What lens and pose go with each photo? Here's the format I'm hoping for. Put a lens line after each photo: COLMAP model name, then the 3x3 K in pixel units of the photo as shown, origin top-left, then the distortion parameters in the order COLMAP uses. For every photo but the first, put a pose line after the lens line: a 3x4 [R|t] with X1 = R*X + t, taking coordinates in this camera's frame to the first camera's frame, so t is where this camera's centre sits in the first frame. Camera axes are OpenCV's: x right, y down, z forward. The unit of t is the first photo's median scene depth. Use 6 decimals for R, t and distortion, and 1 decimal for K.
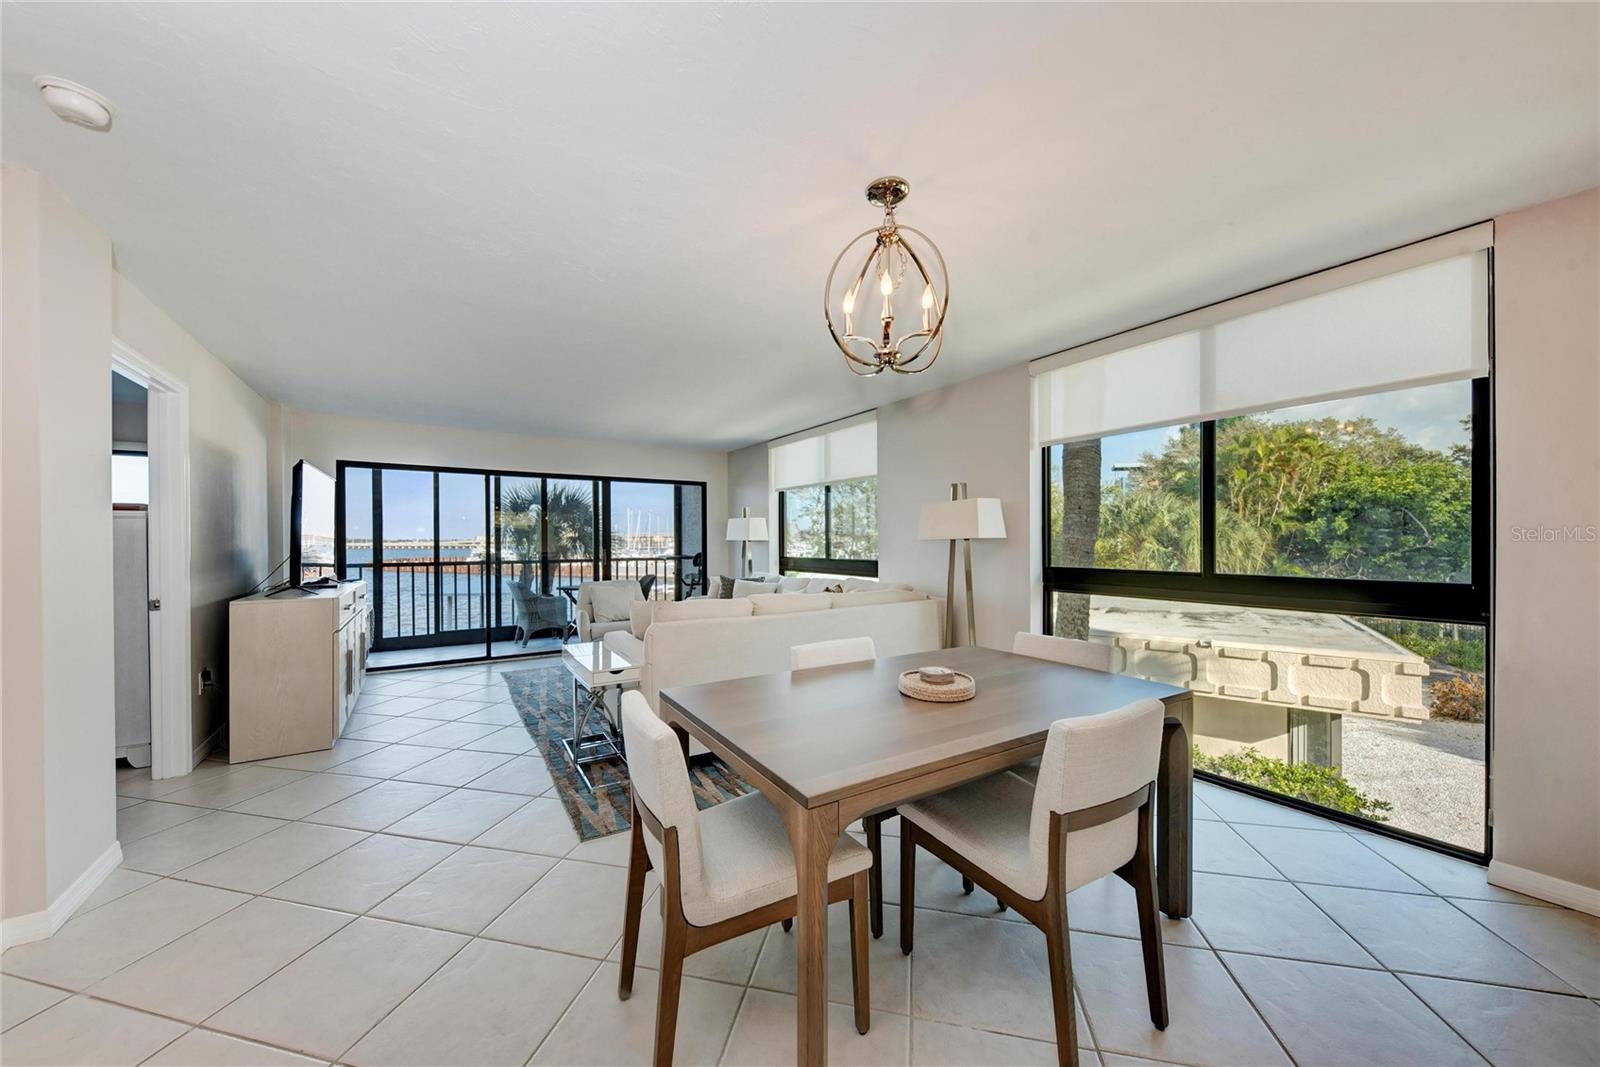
lens RADIAL K [[562.8, 0, 785.9], [0, 562.8, 540.8], [0, 0, 1]] dist [0.012070, 0.000020]
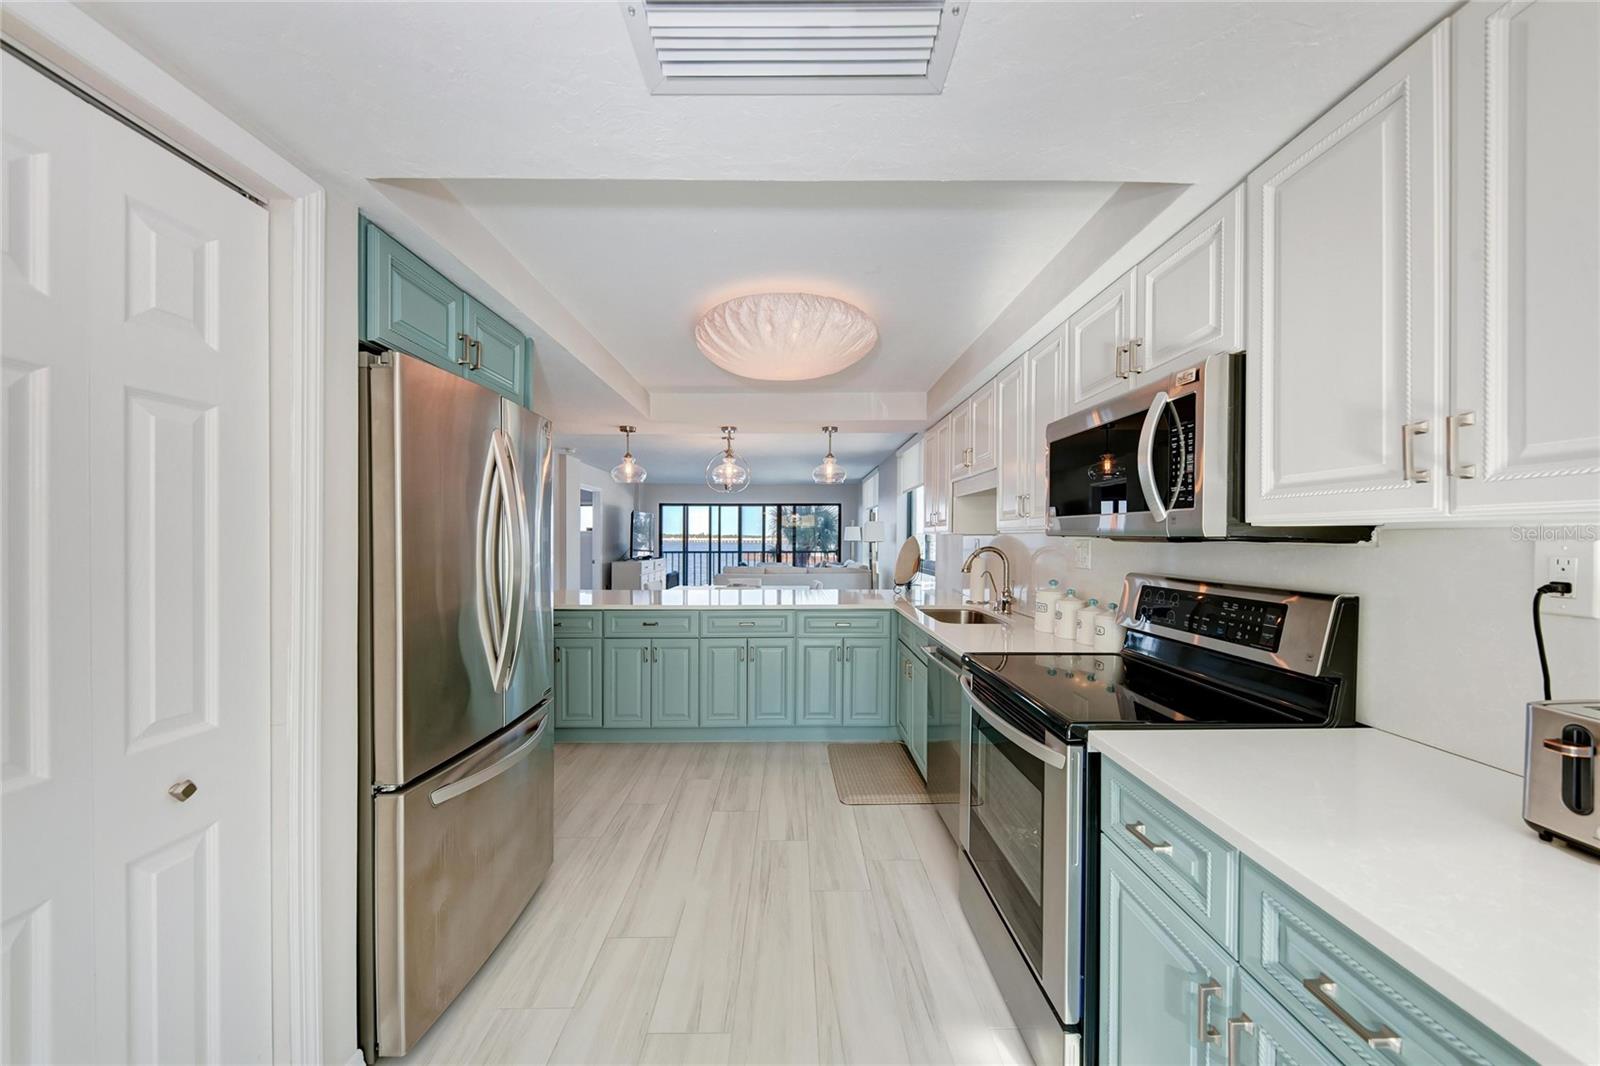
lens RADIAL K [[550.0, 0, 789.5], [0, 550.0, 556.7], [0, 0, 1]] dist [0.010664, 0.000015]
pose [[0.843874, 0.022212, -0.536081, 0.625100], [-0.002667, 0.999304, 0.037206, -0.012386], [0.536535, -0.029967, 0.843346, -0.426009]]
